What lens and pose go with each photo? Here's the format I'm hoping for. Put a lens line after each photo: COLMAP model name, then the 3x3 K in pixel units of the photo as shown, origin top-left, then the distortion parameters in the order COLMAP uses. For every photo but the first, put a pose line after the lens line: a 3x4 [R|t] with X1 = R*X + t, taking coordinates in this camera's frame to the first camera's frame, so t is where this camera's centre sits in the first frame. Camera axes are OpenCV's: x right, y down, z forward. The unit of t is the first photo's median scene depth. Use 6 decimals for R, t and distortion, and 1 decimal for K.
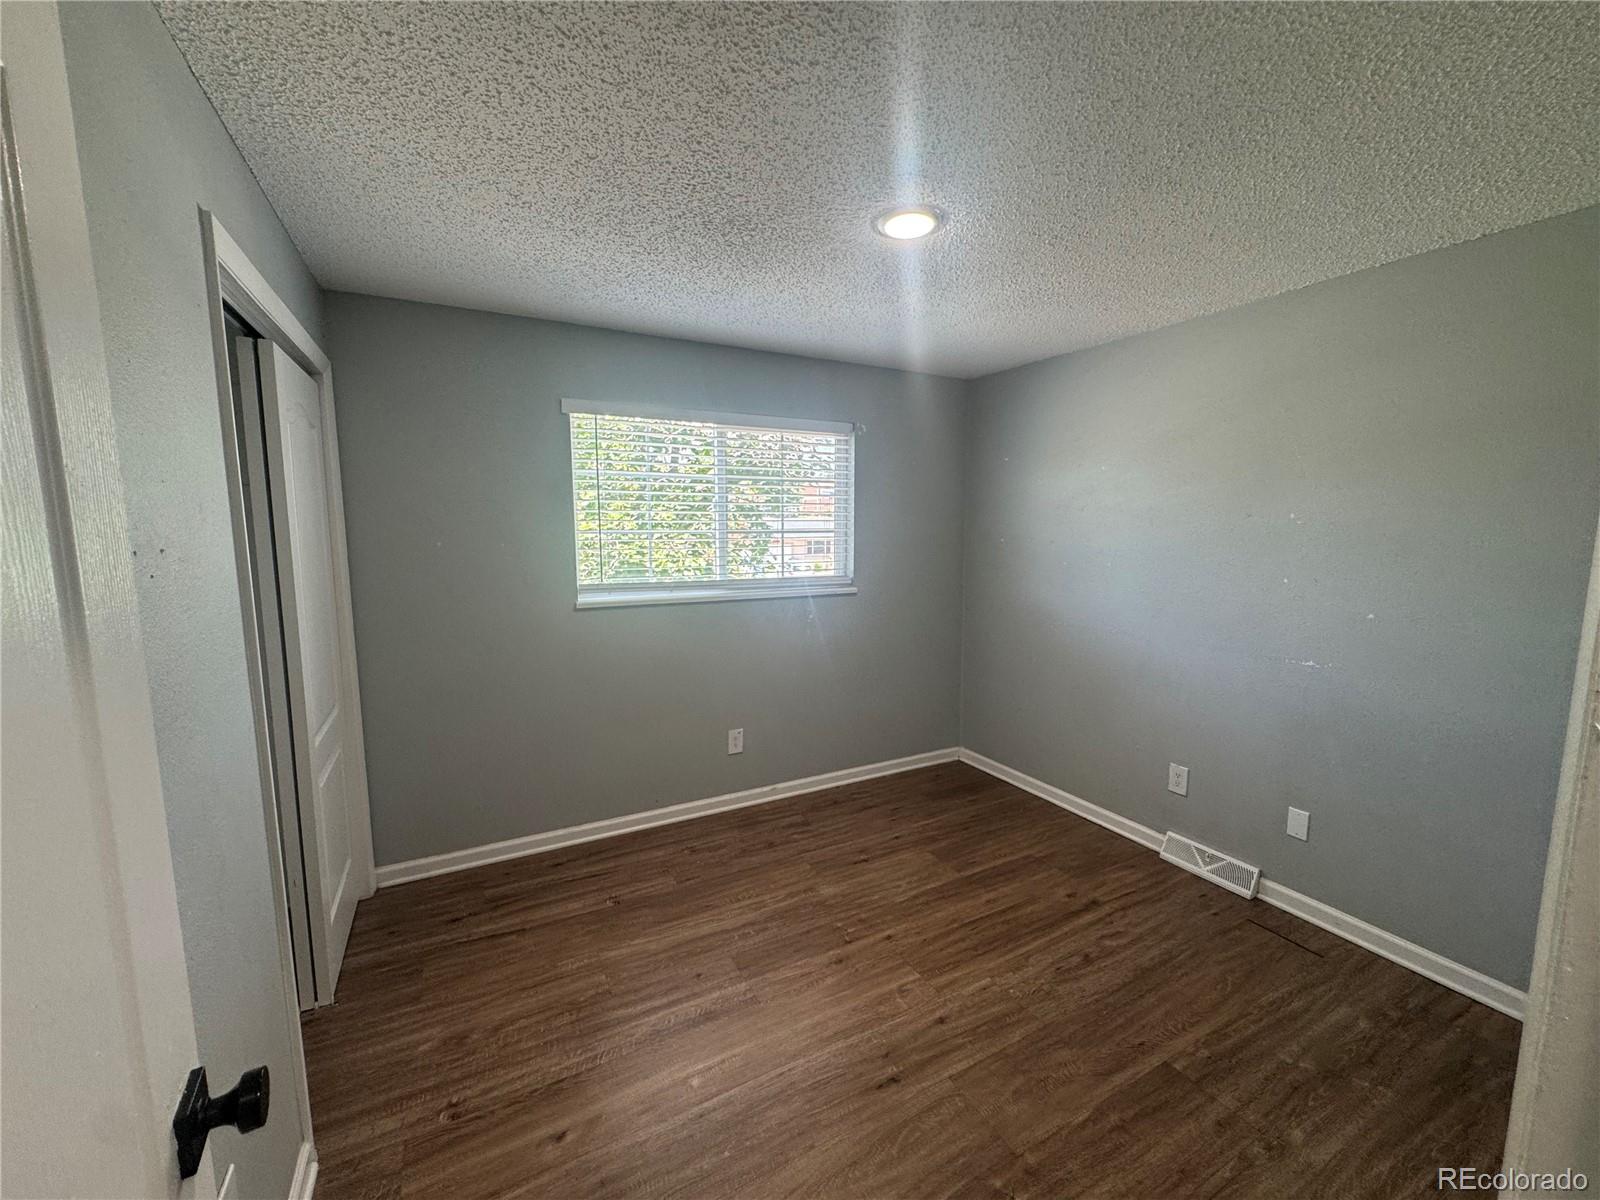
lens RADIAL K [[635.8, 0, 799.6], [0, 635.8, 600.2], [0, 0, 1]] dist [-0.002689, 0.000227]
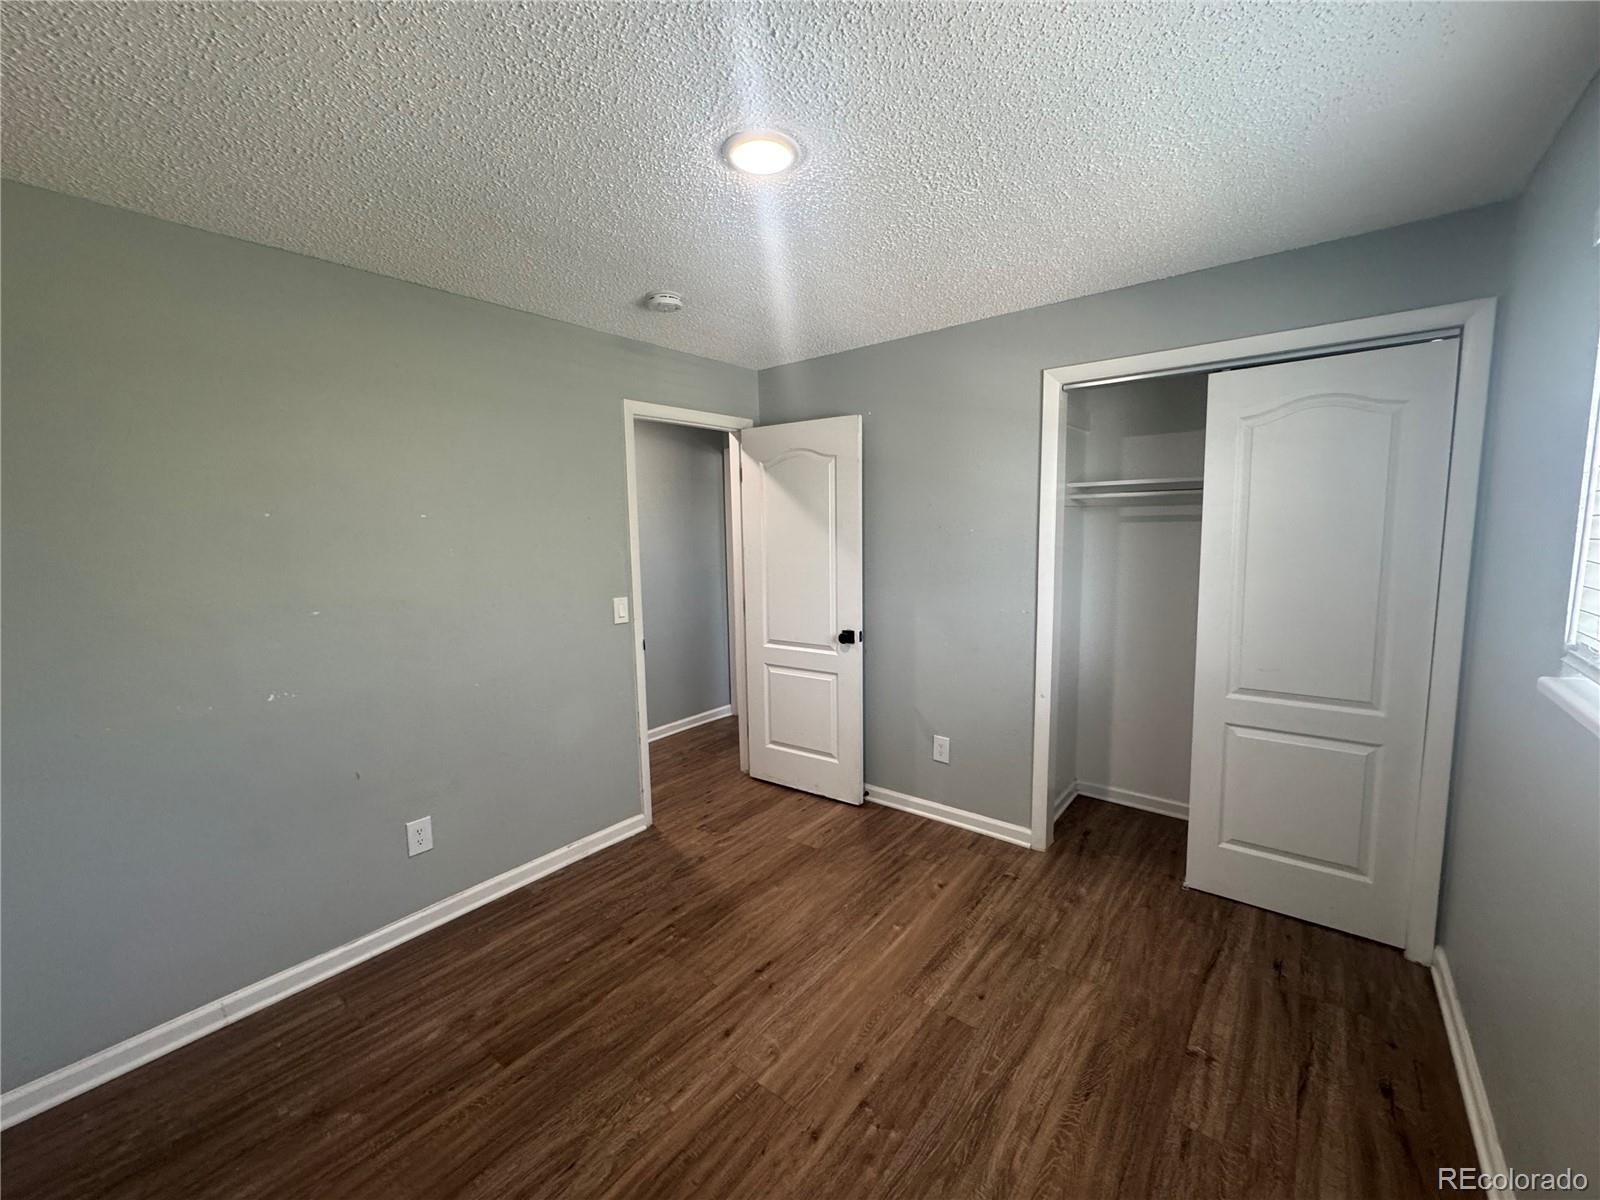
lens RADIAL K [[635.8, 0, 799.6], [0, 635.8, 600.2], [0, 0, 1]] dist [-0.002689, 0.000227]
pose [[-0.920034, 0.067307, -0.386015, 0.442925], [-0.023912, 0.973656, 0.226763, -0.201574], [0.391109, 0.217860, -0.894187, 1.731173]]
